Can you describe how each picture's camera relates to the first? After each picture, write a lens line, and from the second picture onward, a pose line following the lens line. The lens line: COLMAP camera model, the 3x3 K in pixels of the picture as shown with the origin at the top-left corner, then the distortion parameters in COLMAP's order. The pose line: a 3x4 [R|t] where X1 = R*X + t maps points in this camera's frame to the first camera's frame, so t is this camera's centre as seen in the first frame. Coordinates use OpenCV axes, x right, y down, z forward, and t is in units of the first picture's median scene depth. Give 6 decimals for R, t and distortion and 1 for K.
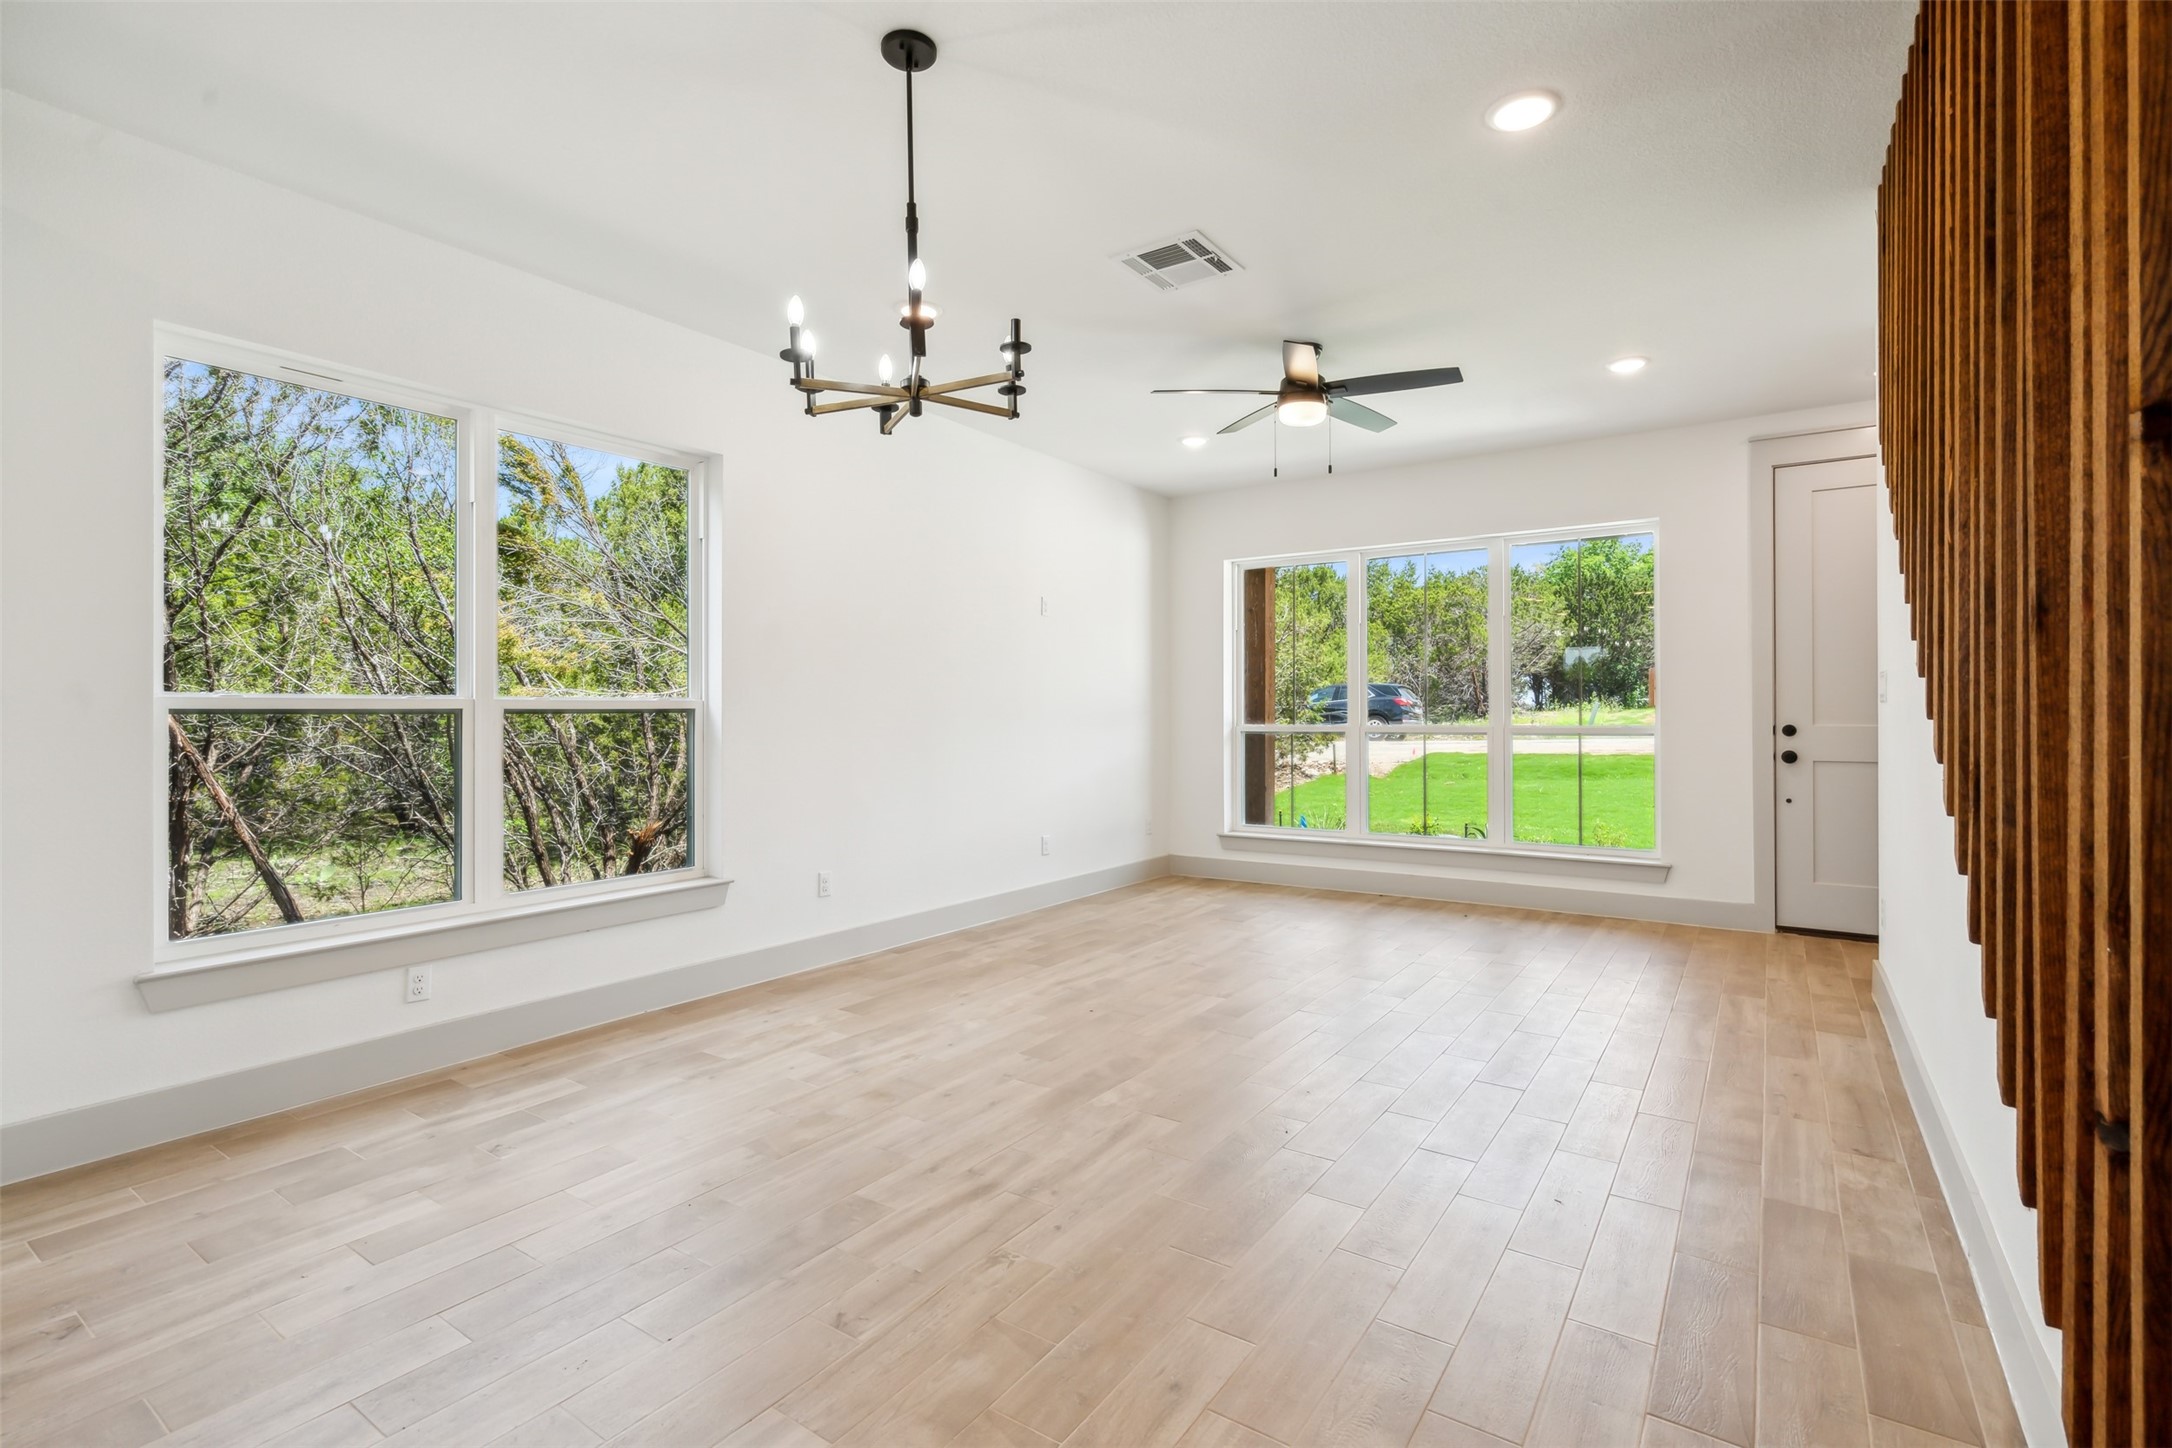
lens RADIAL K [[1000.0, 0, 1084.4], [0, 1000.0, 715.7], [0, 0, 1]] dist [0.001192, -0.001100]
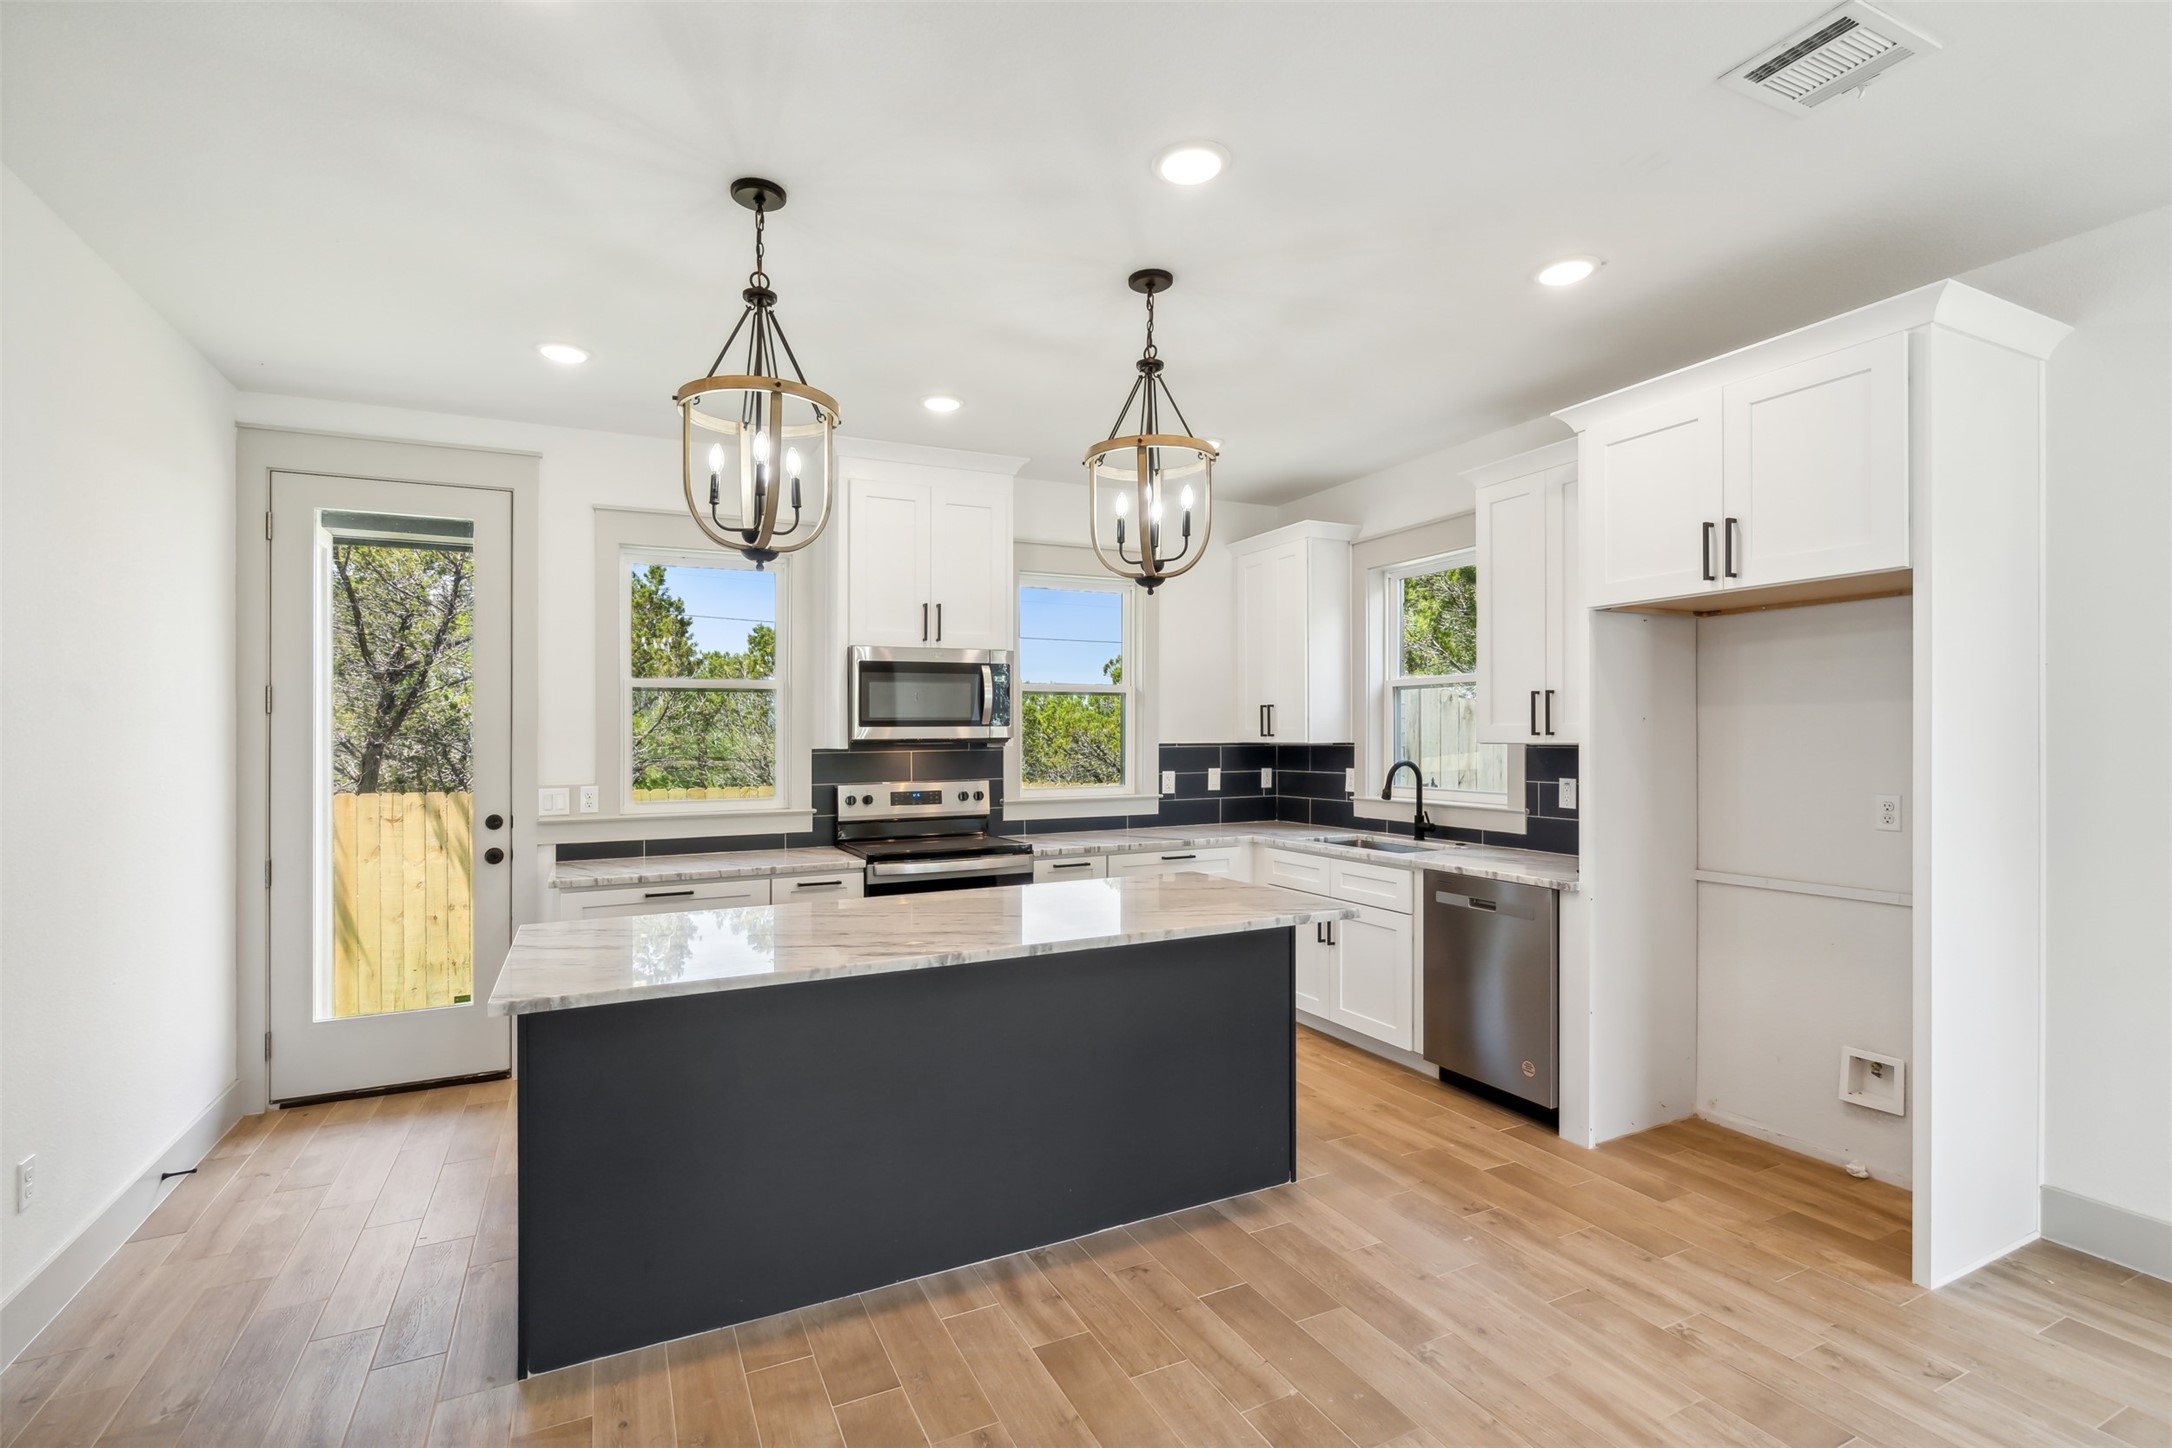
lens RADIAL K [[1000.0, 0, 1083.2], [0, 1000.0, 726.2], [0, 0, 1]] dist [0.001192, -0.001100]
pose [[-0.488213, -0.001741, -0.872723, 0.195378], [0.007405, 0.999954, -0.006137, -0.055595], [0.872693, -0.009458, -0.488177, 0.289071]]
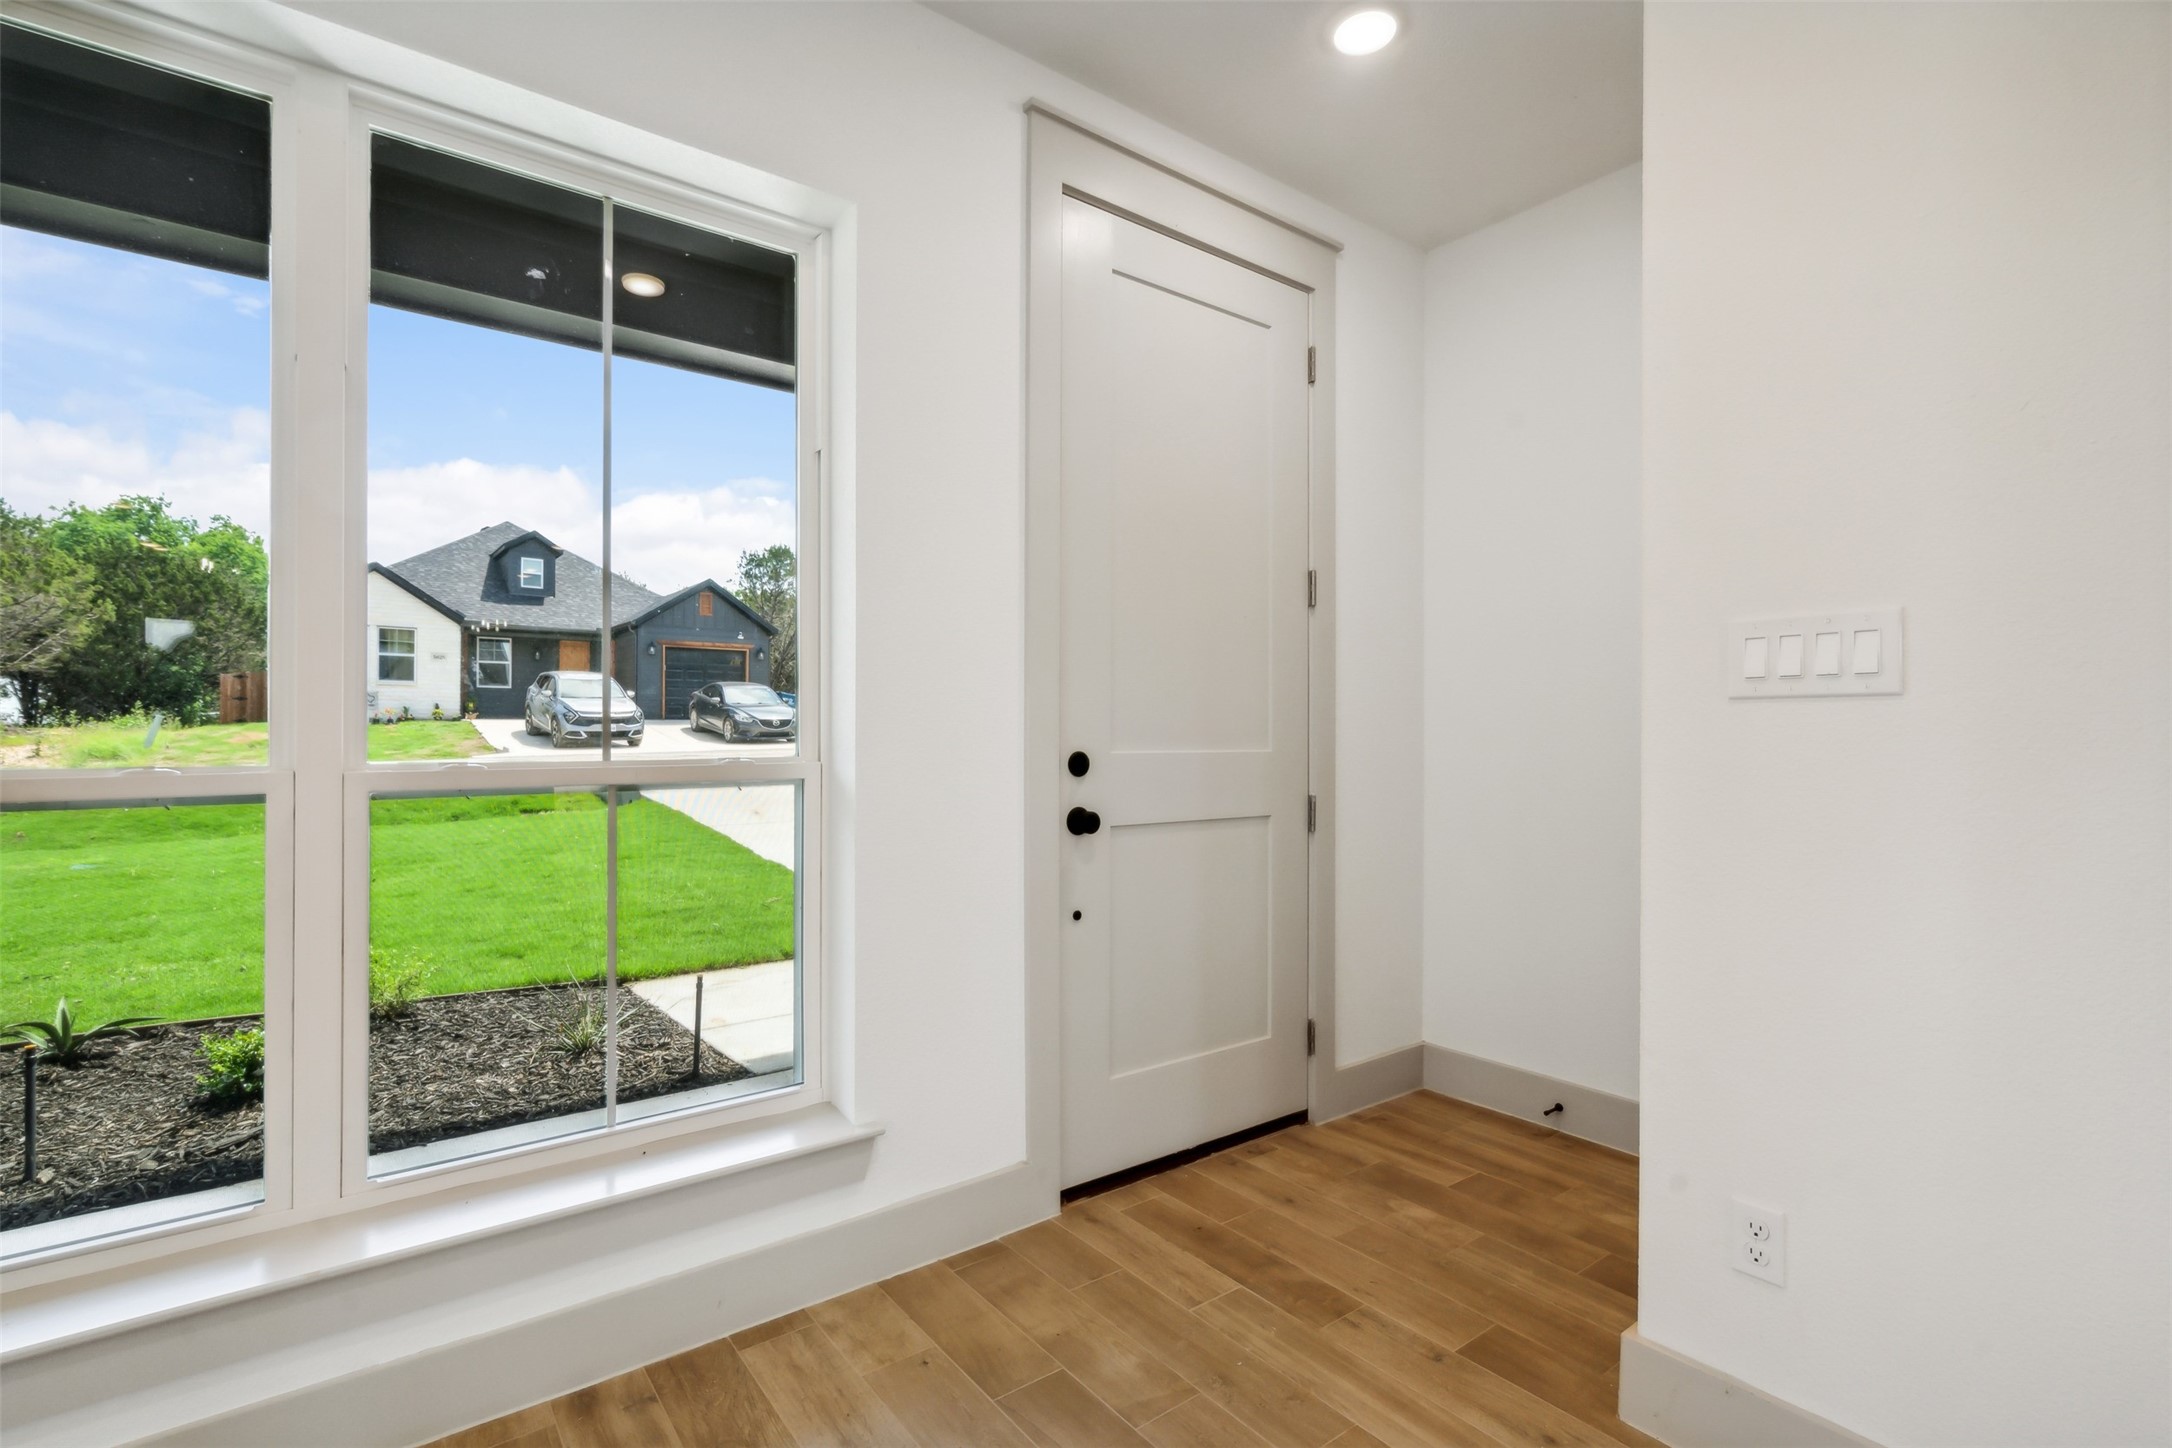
lens RADIAL K [[1000.0, 0, 1091.5], [0, 1000.0, 727.5], [0, 0, 1]] dist [0.001192, -0.001100]
pose [[0.313311, 0.005758, 0.949633, 0.307798], [0.000371, 0.999981, -0.006186, 0.000733], [-0.949651, 0.002290, 0.313302, 0.989553]]
